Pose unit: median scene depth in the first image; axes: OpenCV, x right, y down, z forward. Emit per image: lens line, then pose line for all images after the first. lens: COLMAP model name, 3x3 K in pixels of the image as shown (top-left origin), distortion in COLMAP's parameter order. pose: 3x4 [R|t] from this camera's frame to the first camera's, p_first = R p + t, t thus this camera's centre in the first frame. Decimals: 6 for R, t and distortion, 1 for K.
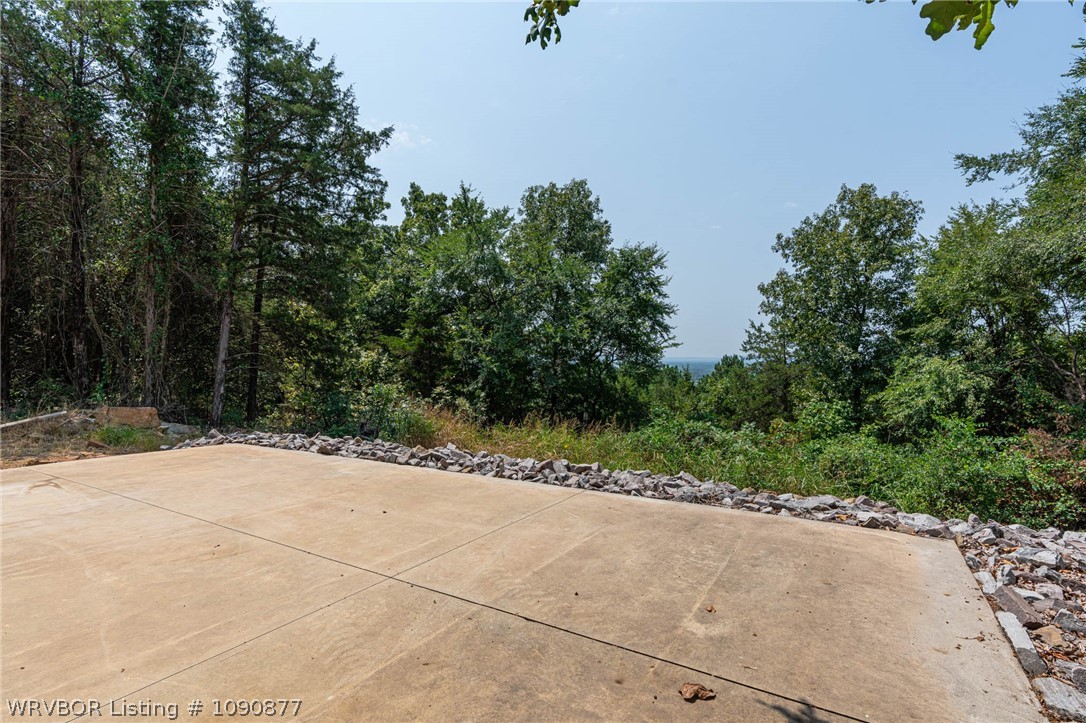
lens RADIAL K [[526.9, 0, 539.0], [0, 526.9, 362.8], [0, 0, 1]] dist [-0.011505, 0.005291]
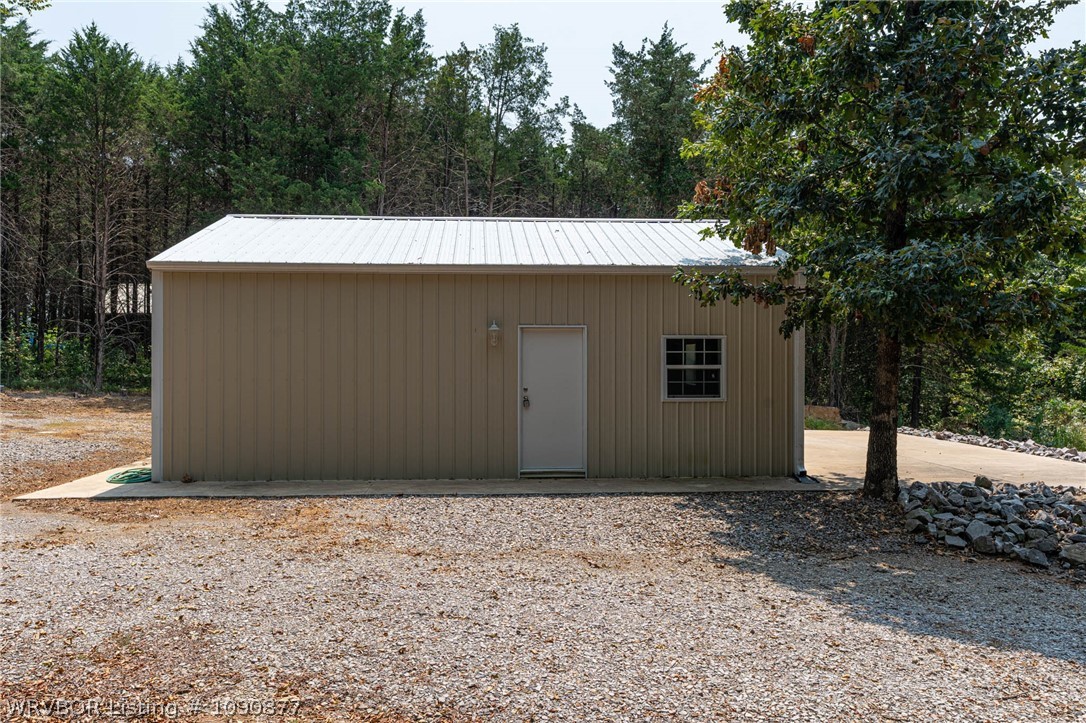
lens RADIAL K [[851.0, 0, 530.6], [0, 851.0, 361.5], [0, 0, 1]] dist [0.004991, -0.002734]
pose [[0.571536, 0.003787, -0.820568, 0.358307], [-0.005556, 0.999984, 0.000746, -0.017521], [0.820558, 0.004133, 0.571548, -0.526252]]
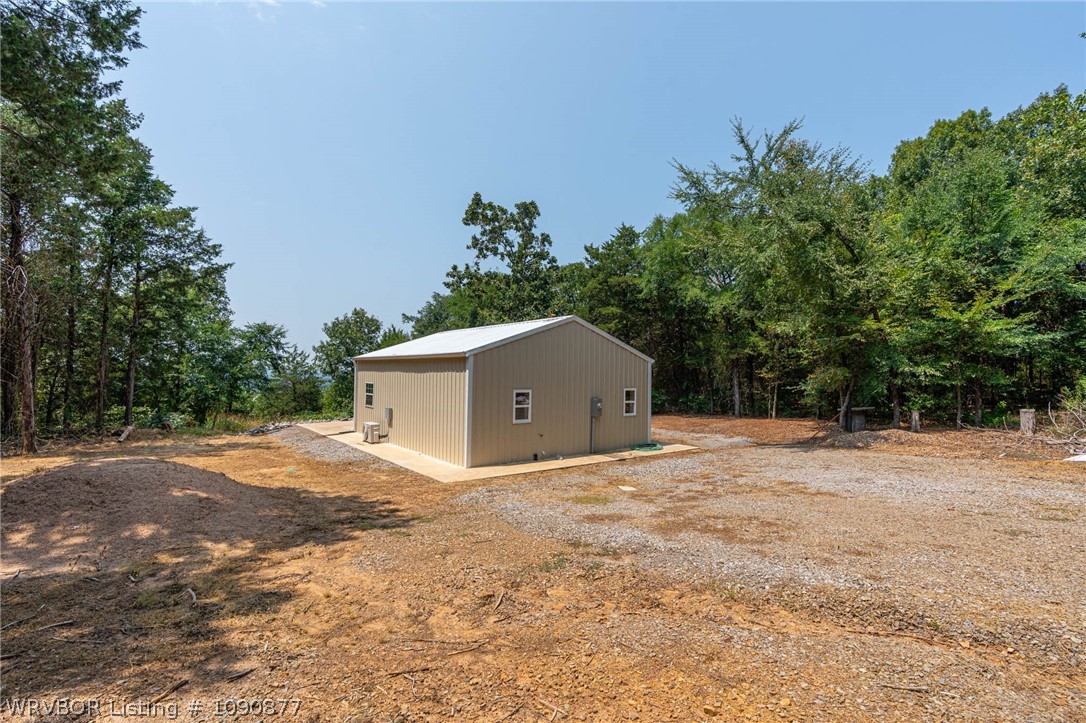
lens RADIAL K [[488.3, 0, 543.0], [0, 488.3, 361.5], [0, 0, 1]] dist [-0.007888, 0.003368]
pose [[0.349873, 0.029698, 0.936326, -1.157605], [-0.008179, 0.999556, -0.028647, -0.054319], [-0.936761, 0.002364, 0.349961, -0.525201]]
